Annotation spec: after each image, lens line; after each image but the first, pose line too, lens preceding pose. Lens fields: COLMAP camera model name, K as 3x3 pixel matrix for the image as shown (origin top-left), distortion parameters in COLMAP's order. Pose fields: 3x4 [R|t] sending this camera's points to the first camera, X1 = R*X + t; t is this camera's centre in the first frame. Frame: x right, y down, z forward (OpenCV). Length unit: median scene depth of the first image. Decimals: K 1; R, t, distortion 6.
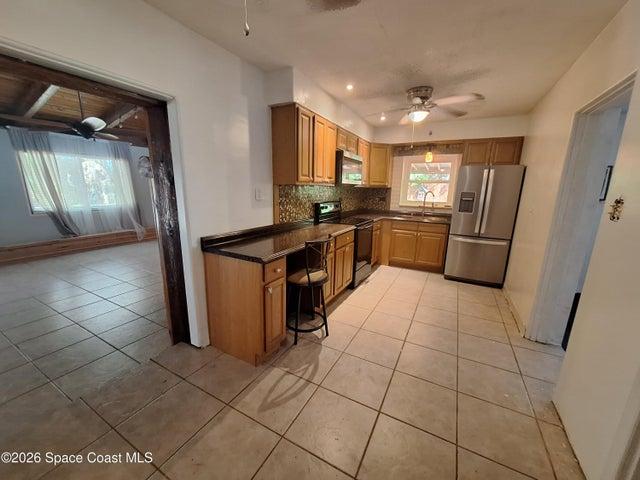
lens RADIAL K [[253.8, 0, 320.6], [0, 253.8, 241.3], [0, 0, 1]] dist [0.007436, -0.000752]
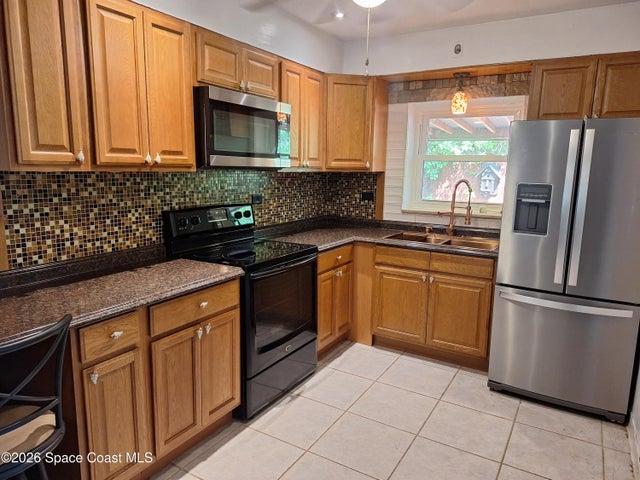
lens RADIAL K [[436.7, 0, 318.6], [0, 436.7, 240.7], [0, 0, 1]] dist [0.026494, -0.011432]
pose [[0.998584, 0.005614, -0.052899, 0.234916], [-0.007611, 0.999263, -0.037610, -0.063962], [0.052648, 0.037960, 0.997891, 0.242767]]
